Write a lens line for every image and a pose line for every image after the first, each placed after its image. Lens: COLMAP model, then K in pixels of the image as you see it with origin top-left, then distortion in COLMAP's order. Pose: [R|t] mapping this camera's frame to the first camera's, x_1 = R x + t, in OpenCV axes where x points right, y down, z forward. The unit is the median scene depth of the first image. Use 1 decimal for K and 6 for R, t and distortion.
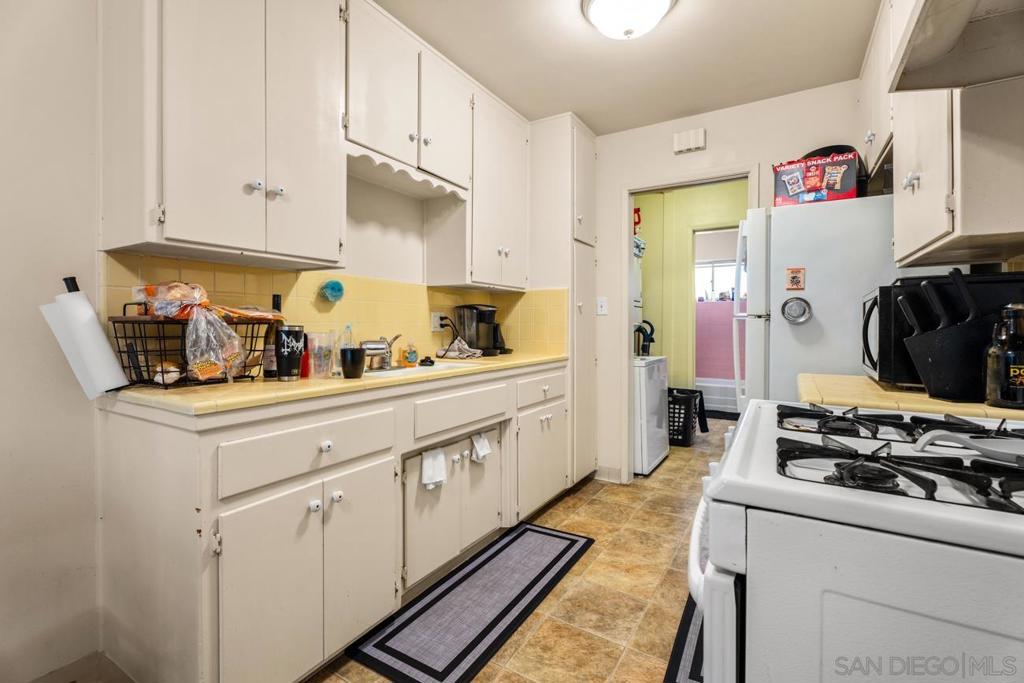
lens RADIAL K [[460.2, 0, 512.1], [0, 460.2, 321.2], [0, 0, 1]] dist [0.000404, 0.000078]
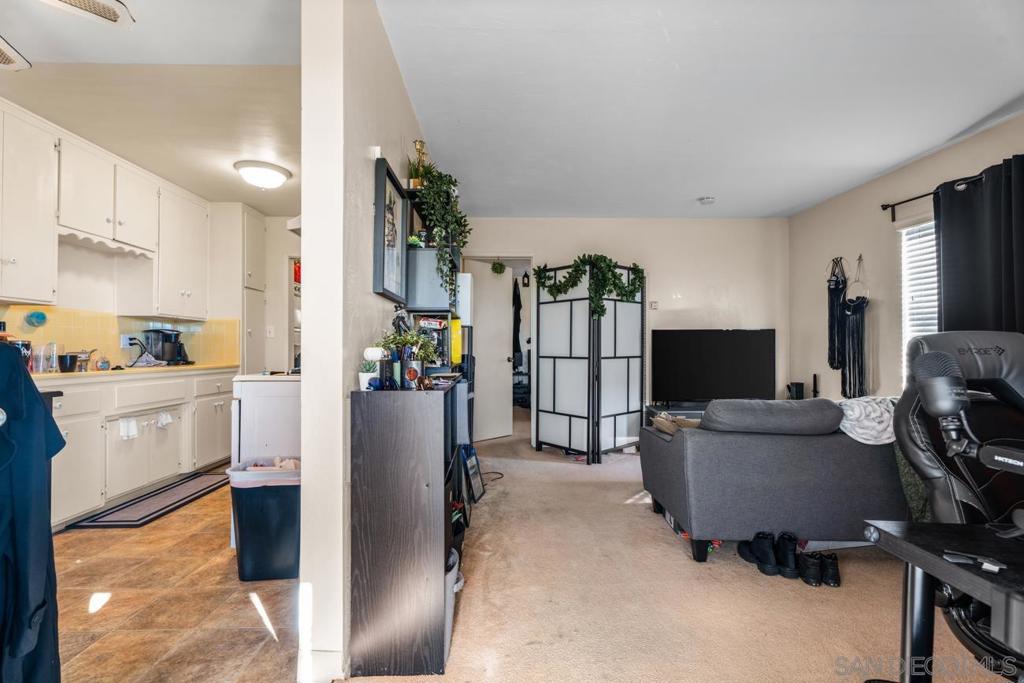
lens RADIAL K [[449.9, 0, 514.2], [0, 449.9, 344.8], [0, 0, 1]] dist [-0.001576, -0.001245]
pose [[0.836813, 0.001667, 0.547486, 0.079530], [0.000912, 0.999990, -0.004439, 0.019898], [-0.547488, 0.004214, 0.836803, -0.825895]]
